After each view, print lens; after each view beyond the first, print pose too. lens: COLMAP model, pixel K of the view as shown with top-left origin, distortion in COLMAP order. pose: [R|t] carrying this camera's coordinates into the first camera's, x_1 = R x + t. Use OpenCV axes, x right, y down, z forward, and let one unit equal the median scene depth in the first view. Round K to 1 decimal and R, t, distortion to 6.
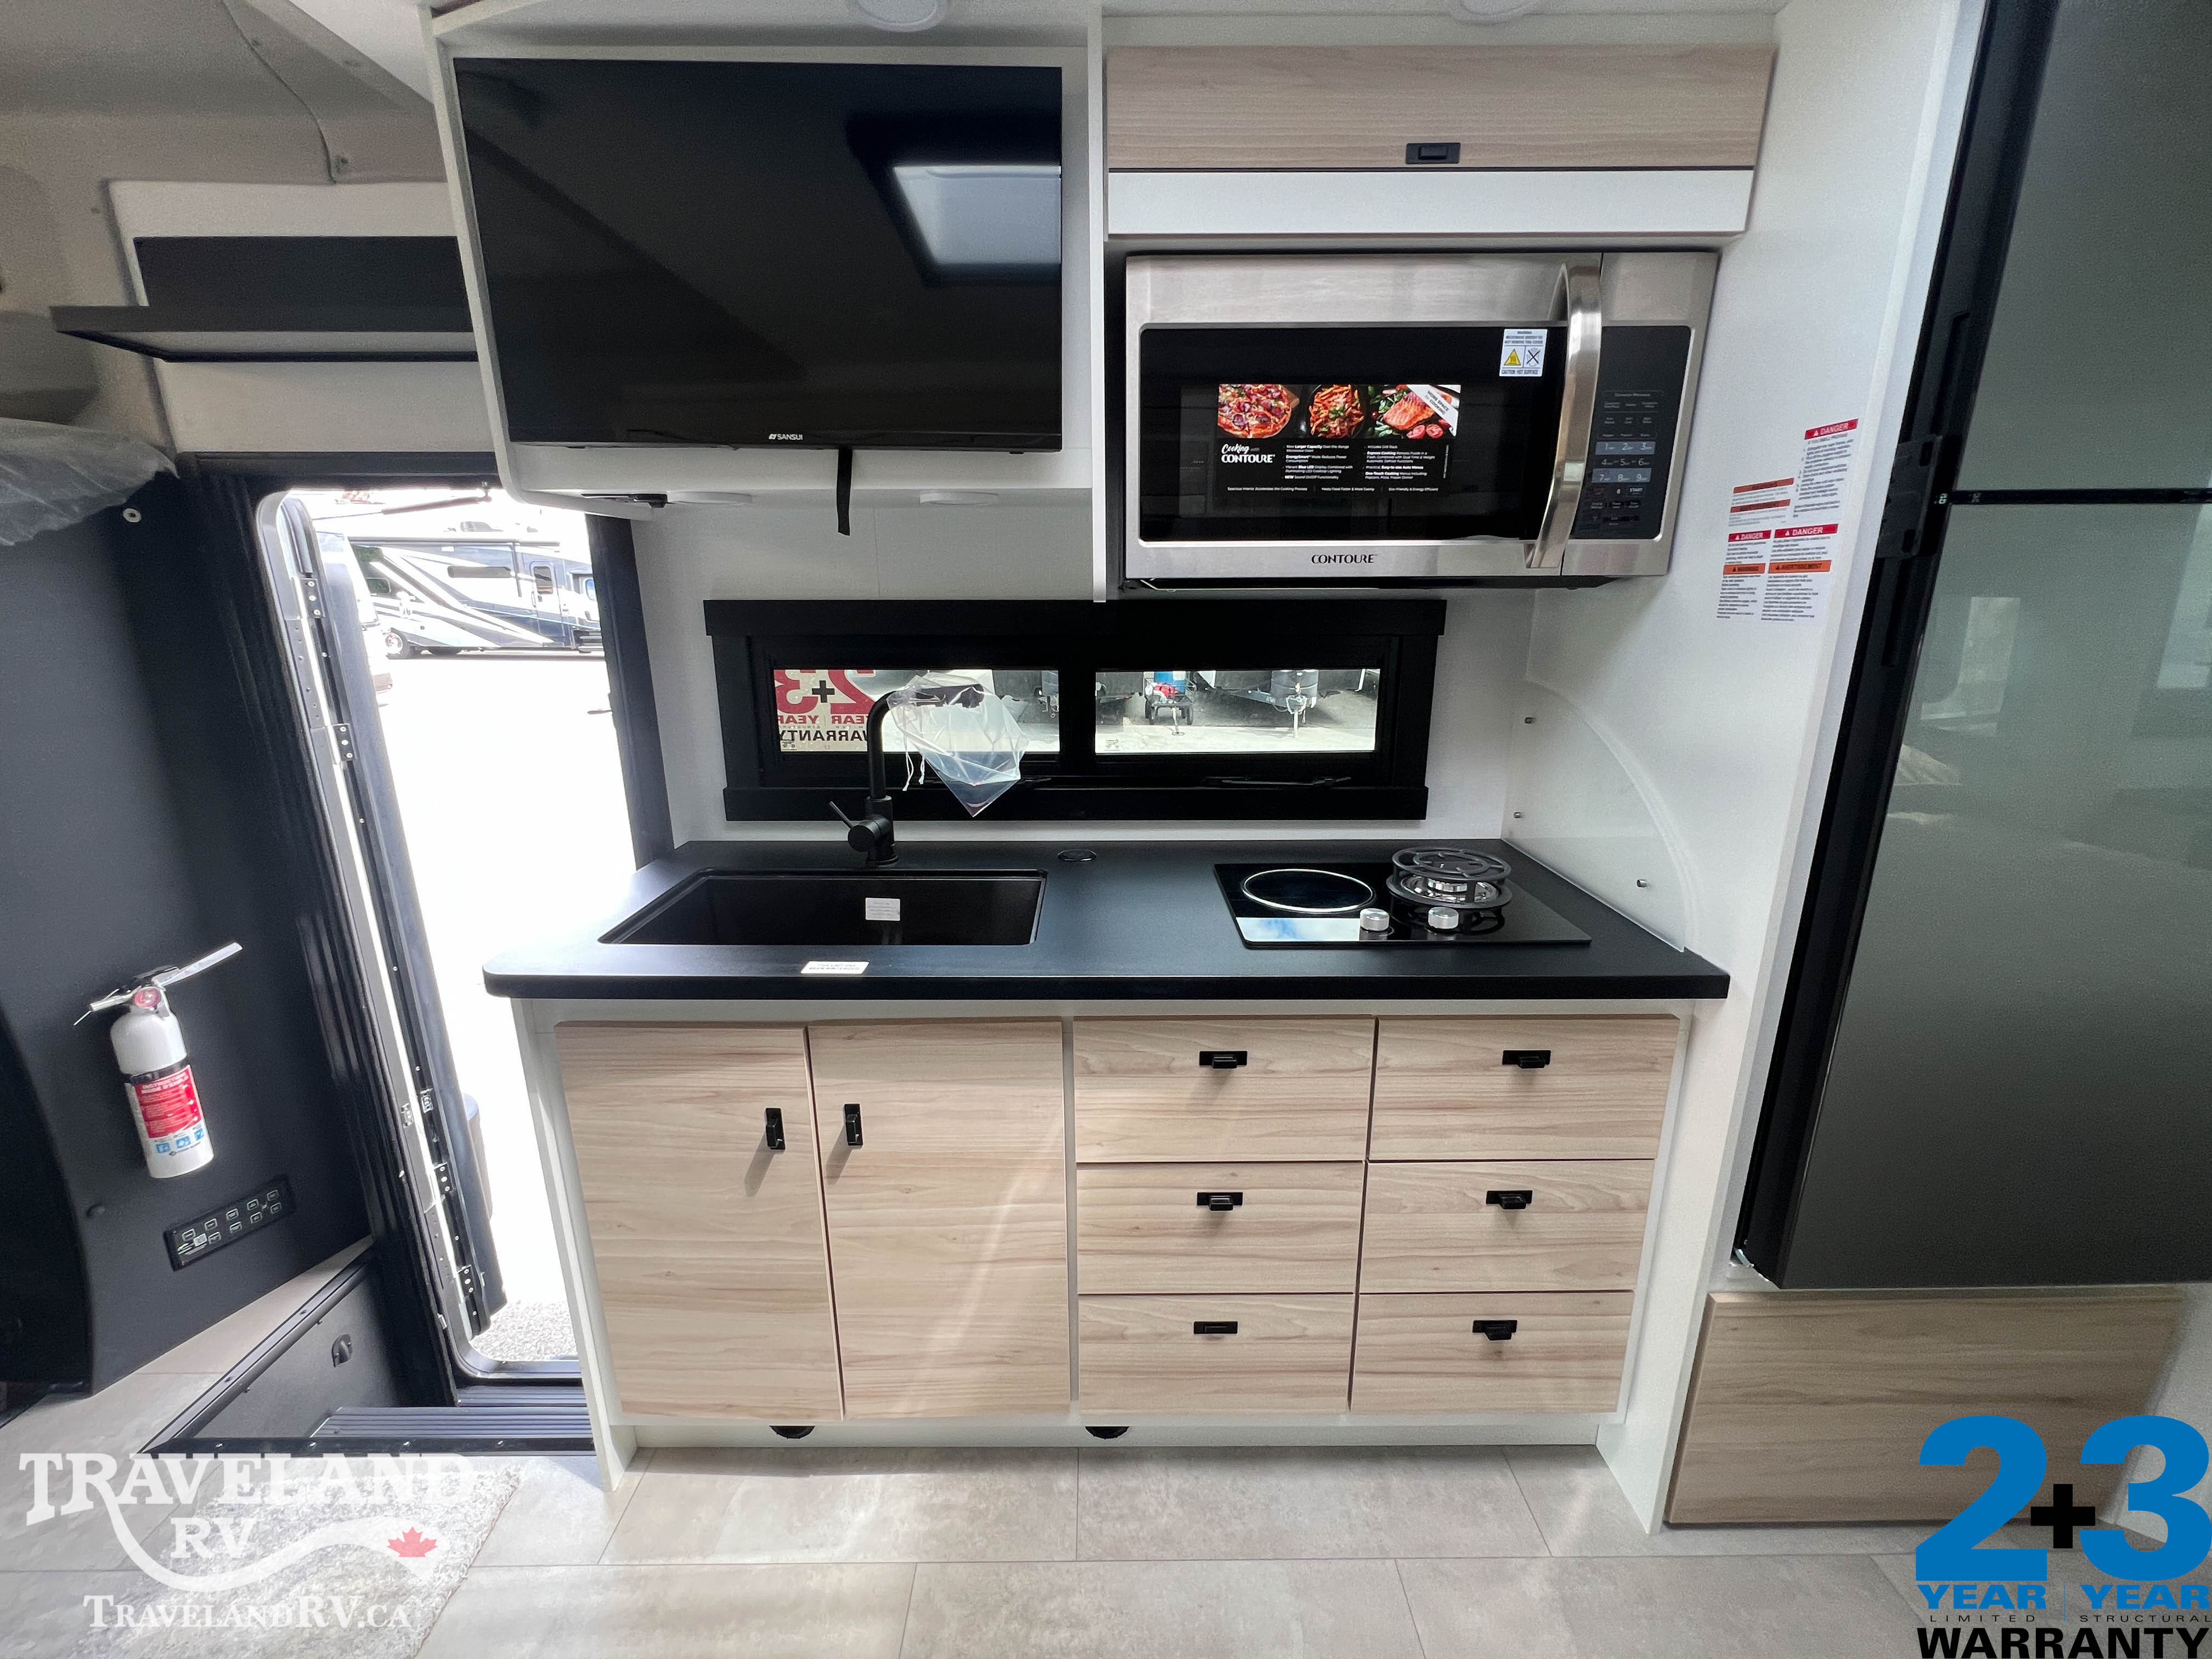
lens RADIAL K [[885.9, 0, 1104.2], [0, 885.9, 827.5], [0, 0, 1]] dist [-0.002048, 0.000128]
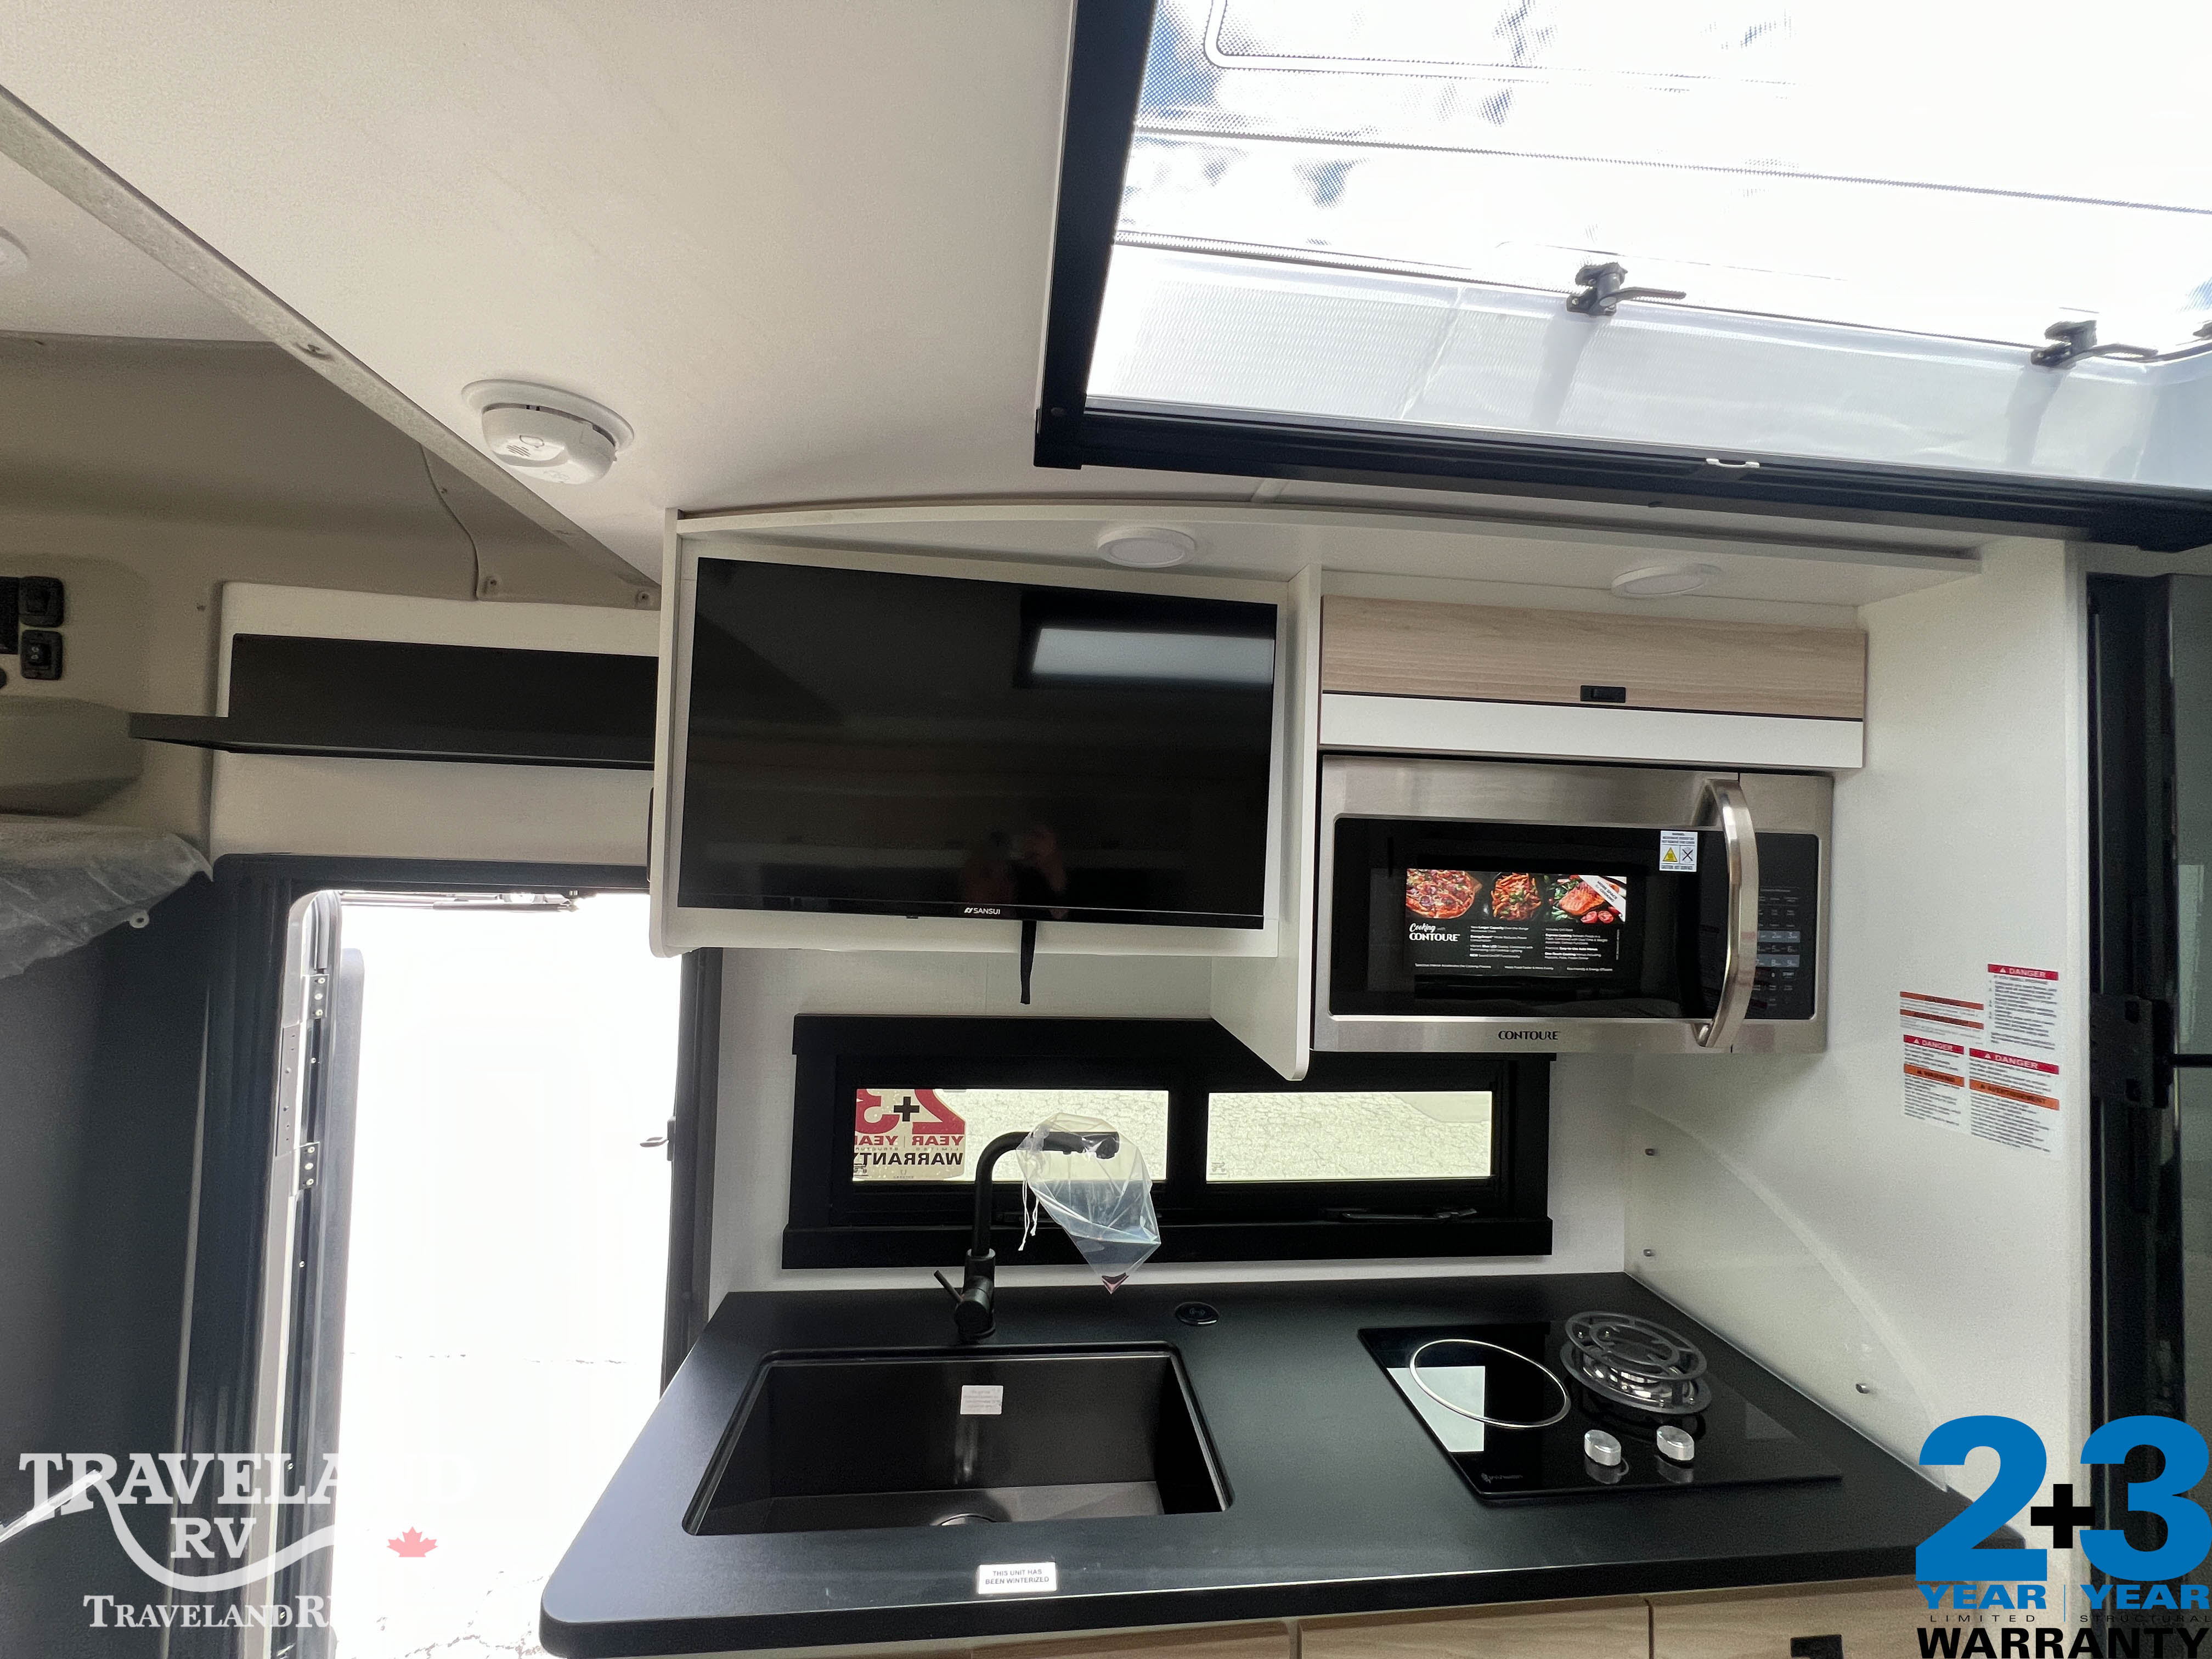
lens RADIAL K [[885.9, 0, 1104.2], [0, 885.9, 827.5], [0, 0, 1]] dist [-0.002048, 0.000128]
pose [[0.993146, 0.038679, 0.110294, -0.322191], [-0.006020, 0.959331, -0.282220, -0.247880], [-0.116724, 0.279622, 0.952988, 0.051399]]
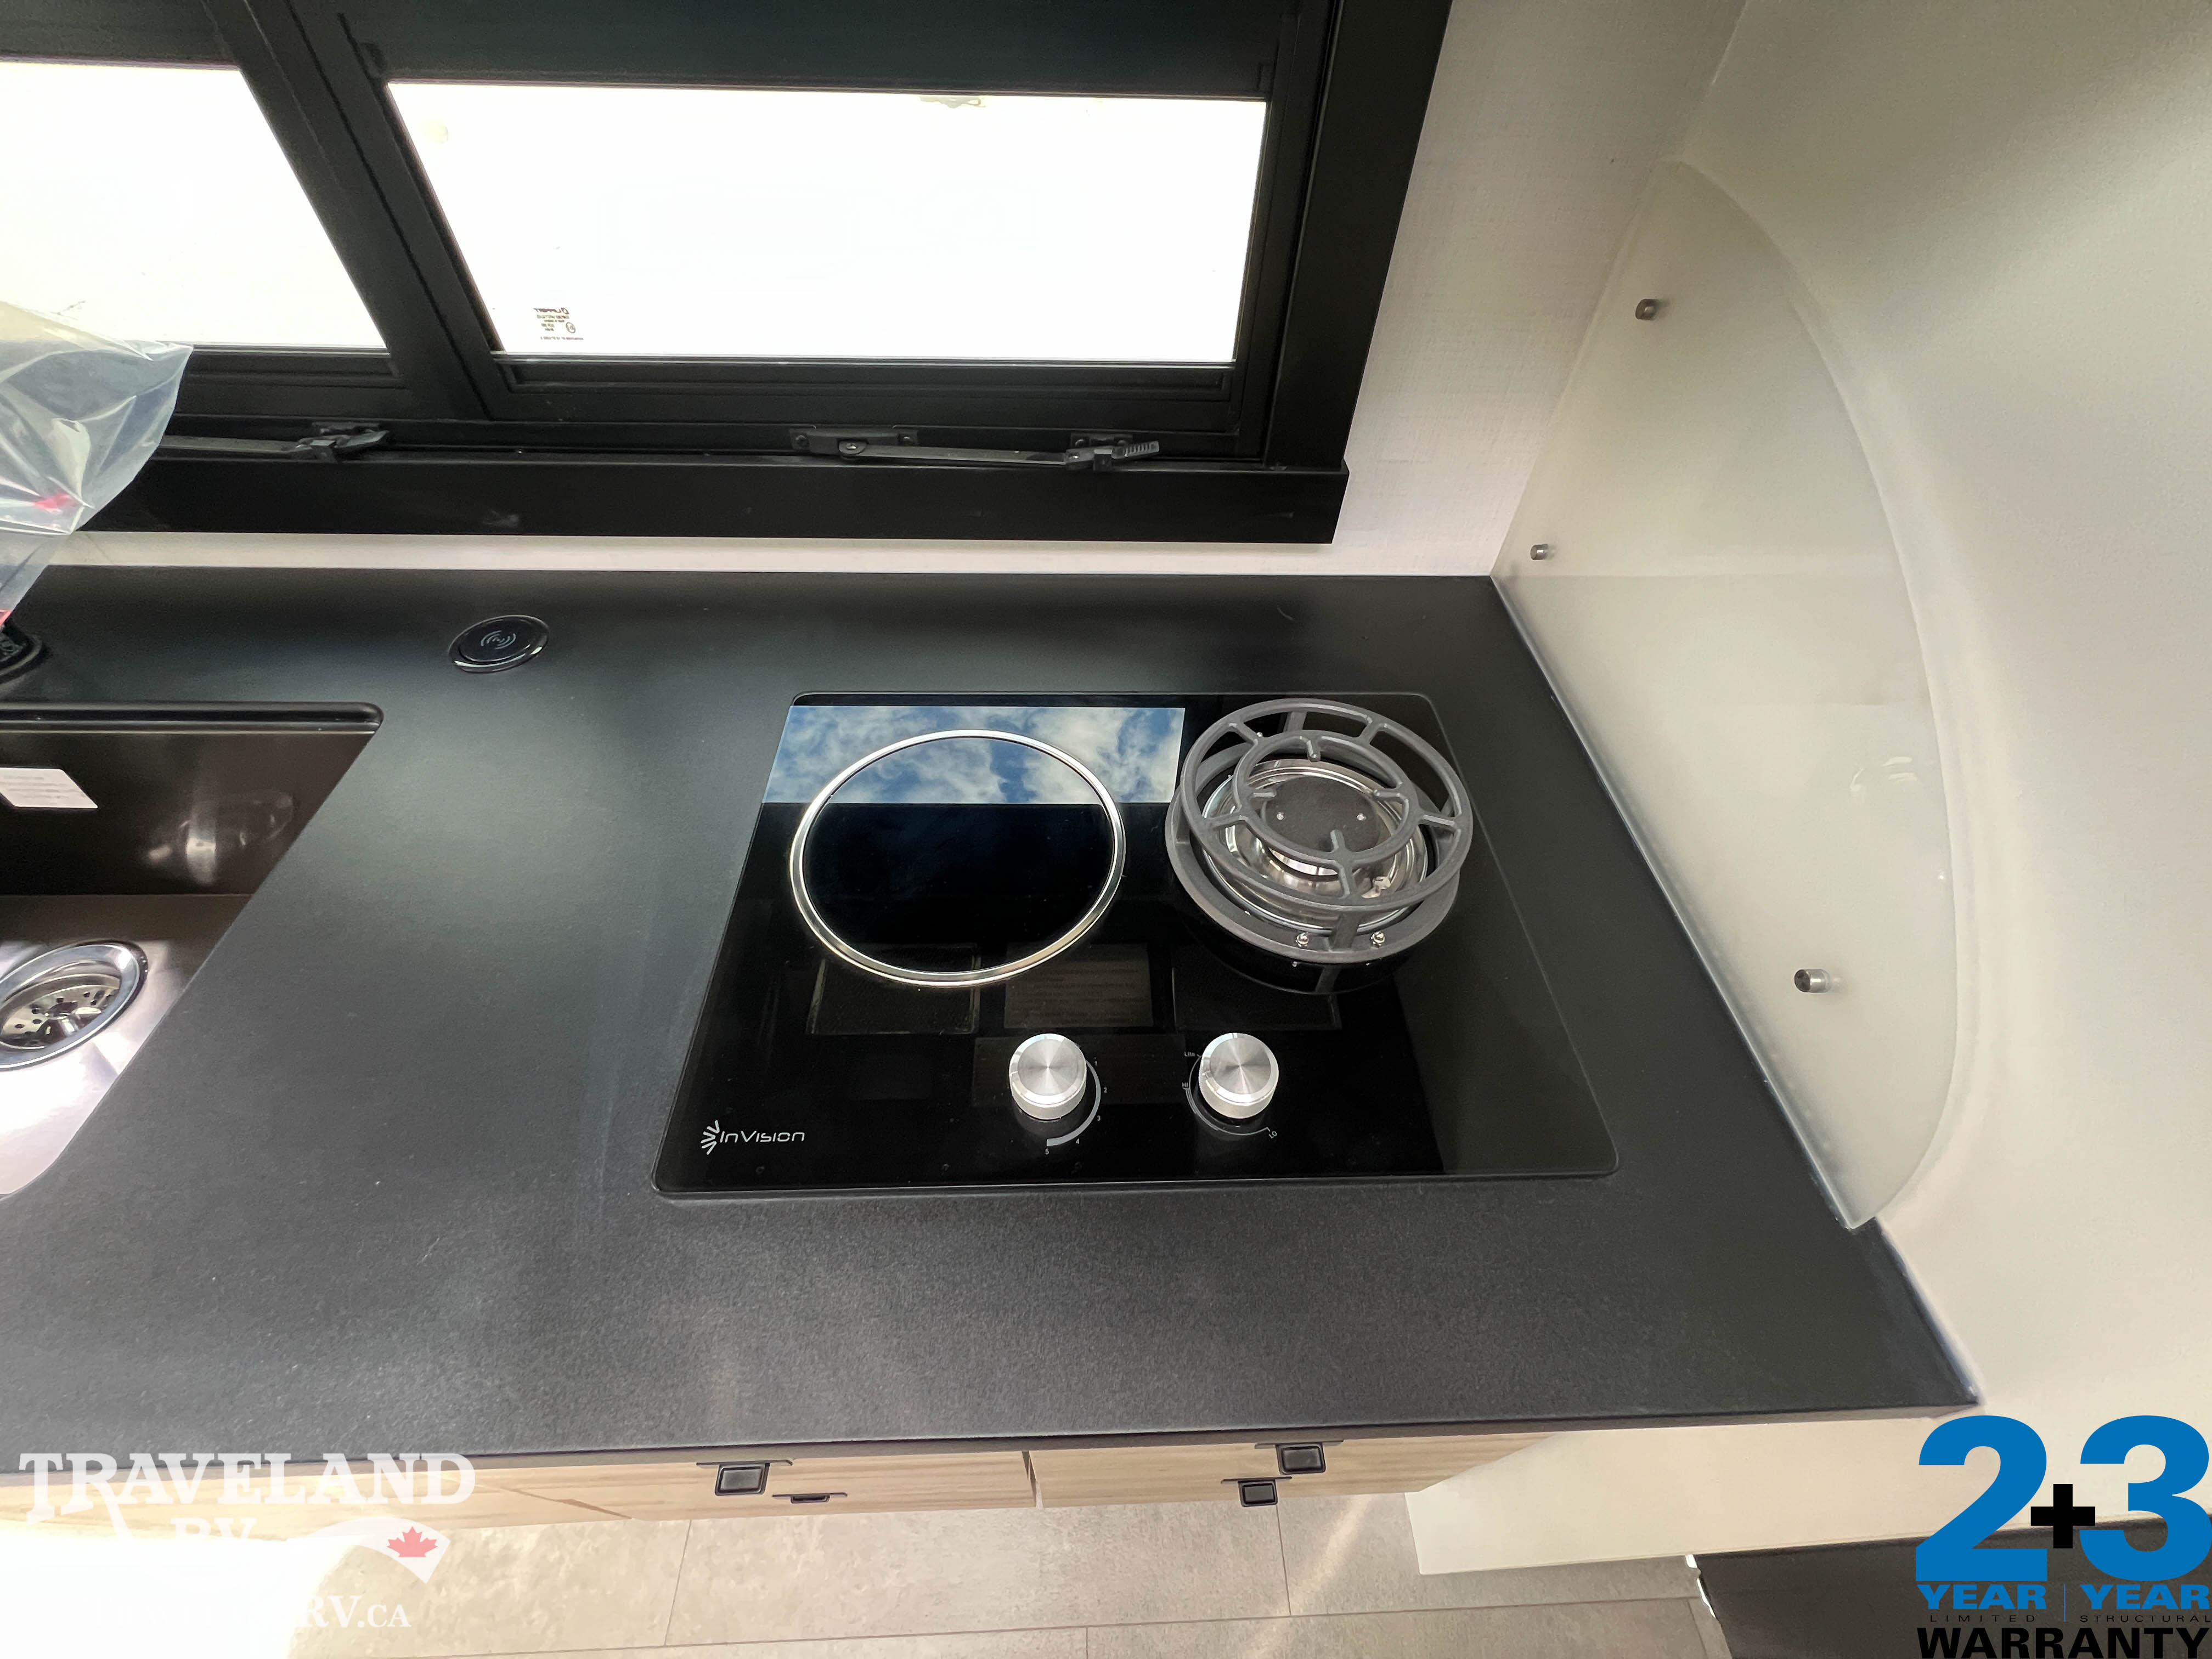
lens RADIAL K [[887.0, 0, 1104.1], [0, 887.0, 827.2], [0, 0, 1]] dist [-0.001798, -0.000106]
pose [[0.999100, 0.000256, 0.042410, 0.327915], [-0.024062, 0.826878, 0.561867, -0.191793], [-0.034924, -0.562382, 0.826140, 0.796113]]
